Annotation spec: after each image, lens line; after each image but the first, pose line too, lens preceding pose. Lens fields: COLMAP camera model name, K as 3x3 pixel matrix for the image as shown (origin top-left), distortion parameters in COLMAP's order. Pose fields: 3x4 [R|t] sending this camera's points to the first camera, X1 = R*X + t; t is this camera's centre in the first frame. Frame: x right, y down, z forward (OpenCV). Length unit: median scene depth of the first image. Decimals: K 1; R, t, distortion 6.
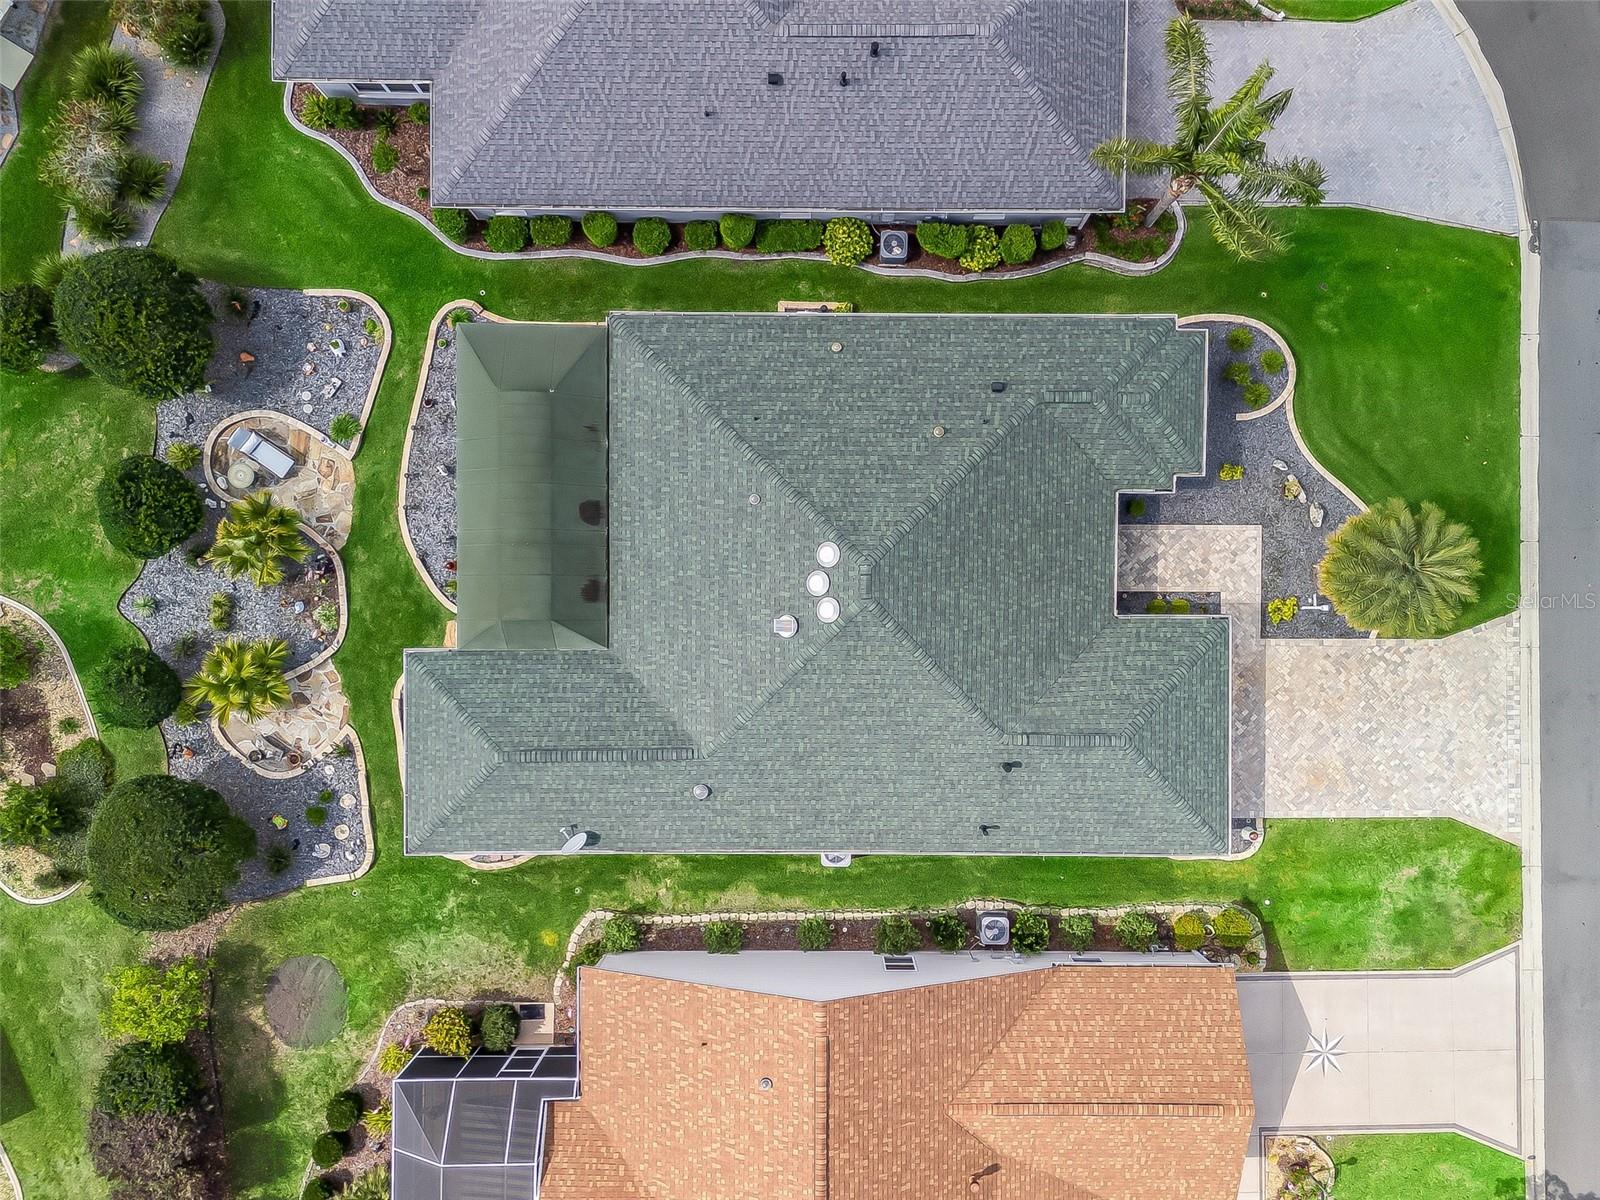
lens RADIAL K [[1241.4, 0, 824.0], [0, 1241.4, 629.5], [0, 0, 1]] dist [0.092736, -0.098350]
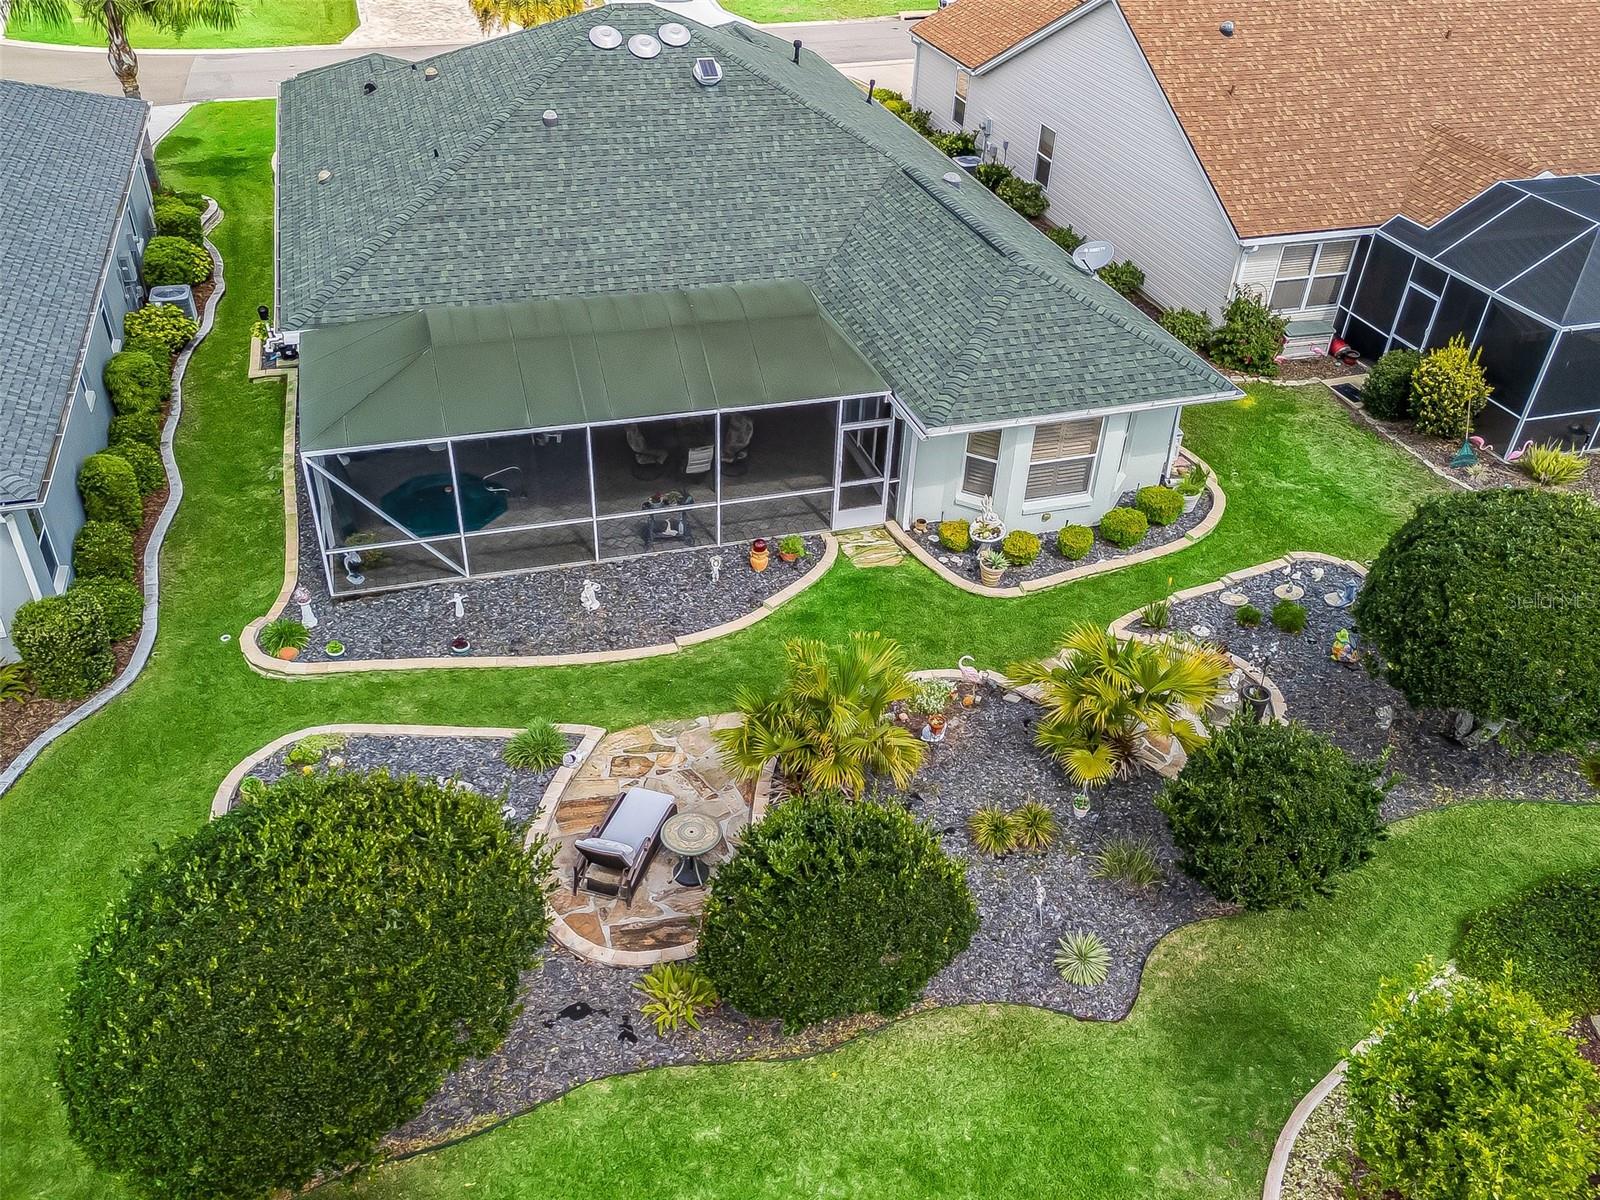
lens RADIAL K [[1293.3, 0, 797.7], [0, 1293.3, 609.3], [0, 0, 1]] dist [0.045595, -0.007673]
pose [[-0.303348, -0.575623, 0.759367, -0.741942], [0.952343, -0.156396, 0.261884, -0.185692], [-0.031984, 0.802620, 0.595633, 0.674507]]
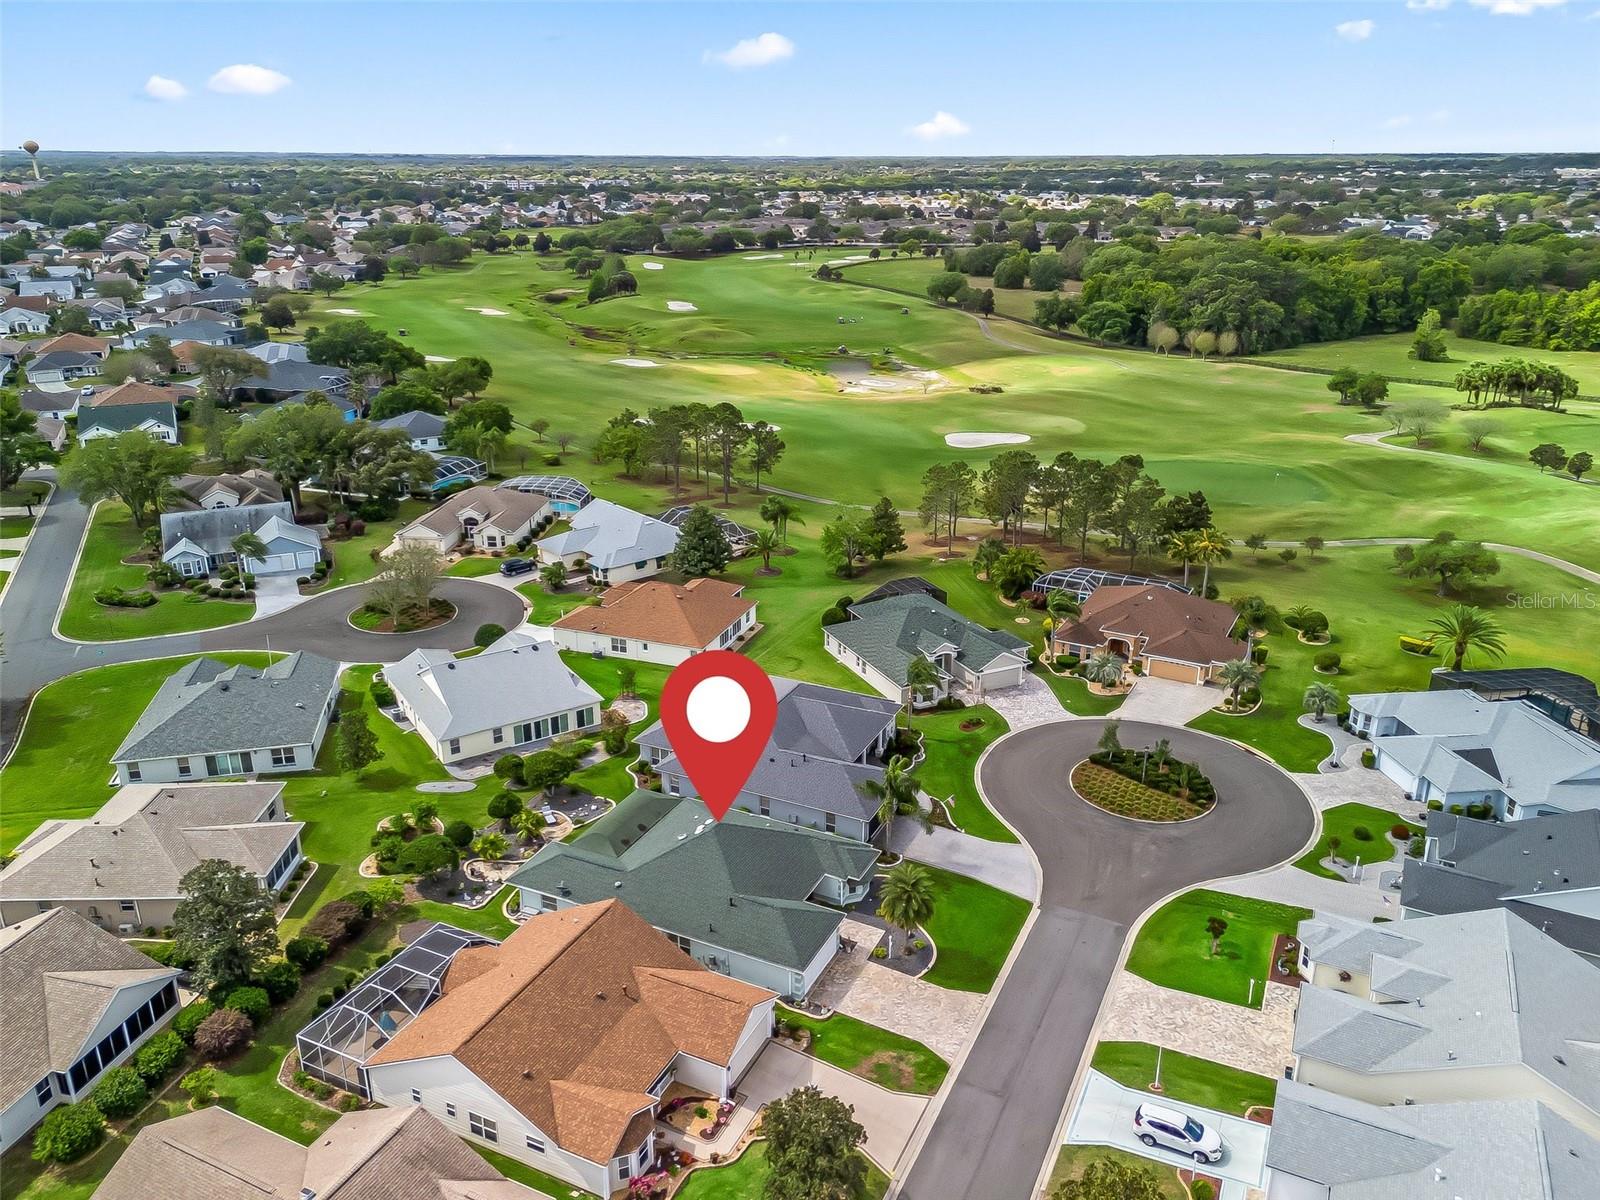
lens RADIAL K [[1192.8, 0, 804.4], [0, 1192.8, 603.8], [0, 0, 1]] dist [0.085681, -0.074910]
pose [[0.903030, 0.145319, -0.404251, 1.013062], [-0.429571, 0.310596, -0.847938, 1.649533], [0.002337, 0.939368, 0.342903, -0.305280]]
